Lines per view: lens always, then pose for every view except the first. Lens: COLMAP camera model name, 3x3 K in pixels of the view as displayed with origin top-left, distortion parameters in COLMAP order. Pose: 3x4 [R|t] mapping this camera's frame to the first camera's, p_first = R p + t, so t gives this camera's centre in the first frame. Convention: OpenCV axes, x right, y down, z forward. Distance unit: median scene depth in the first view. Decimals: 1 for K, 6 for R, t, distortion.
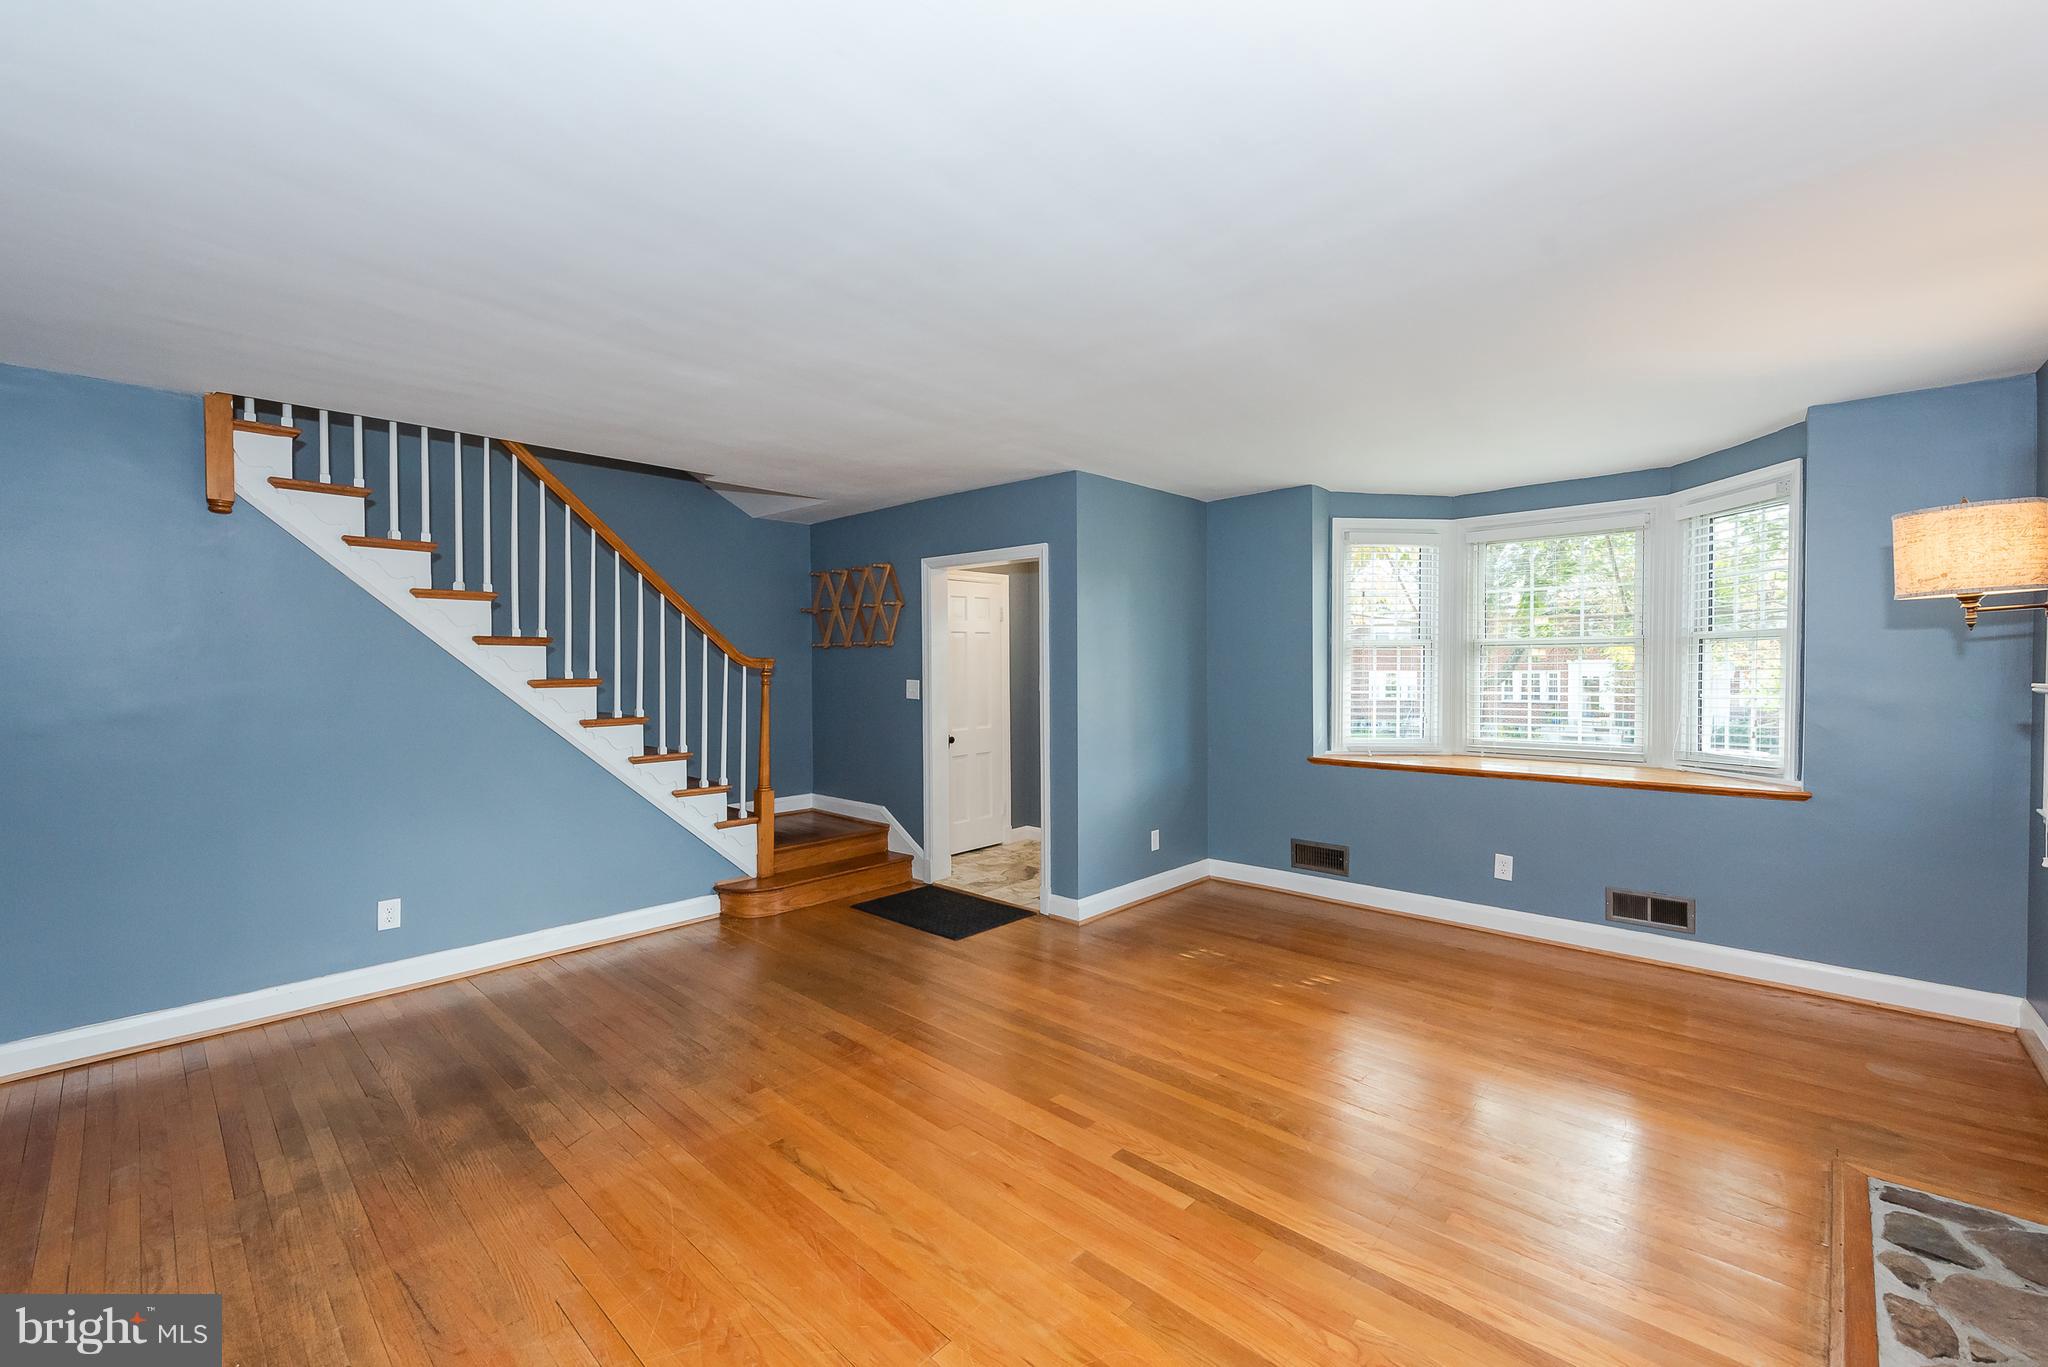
lens RADIAL K [[858.6, 0, 1027.3], [0, 858.6, 677.2], [0, 0, 1]] dist [0.001281, 0.000152]
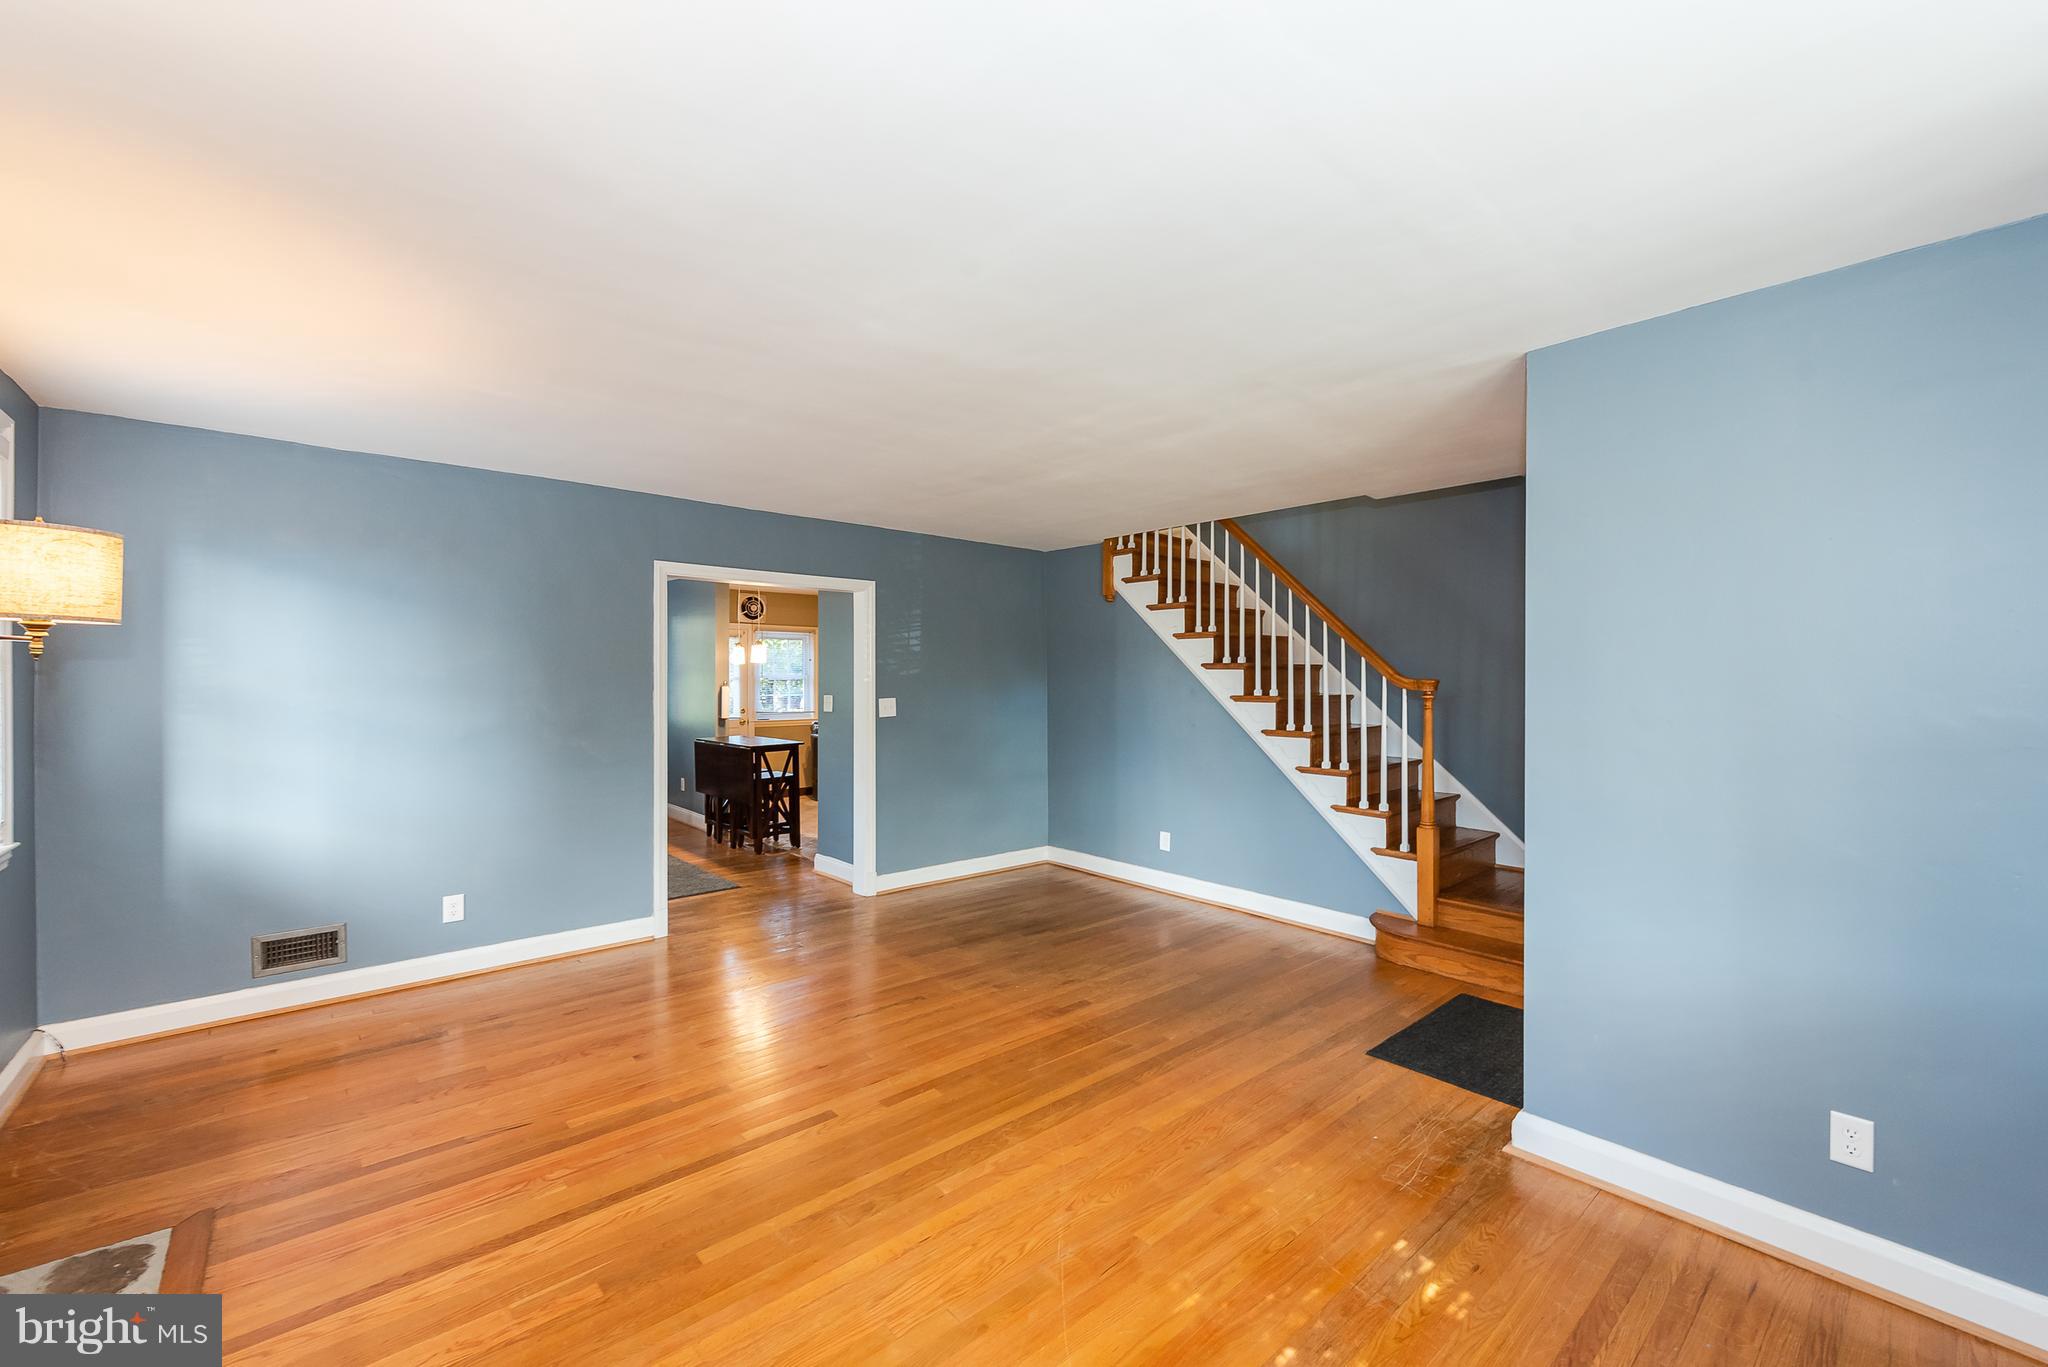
lens RADIAL K [[815.8, 0, 1029.6], [0, 815.8, 677.5], [0, 0, 1]] dist [0.002124, -0.000034]
pose [[-0.096527, 0.002229, -0.995328, 0.841507], [-0.019072, 0.999810, 0.004089, -0.028242], [0.995148, 0.019378, -0.096466, 0.976455]]
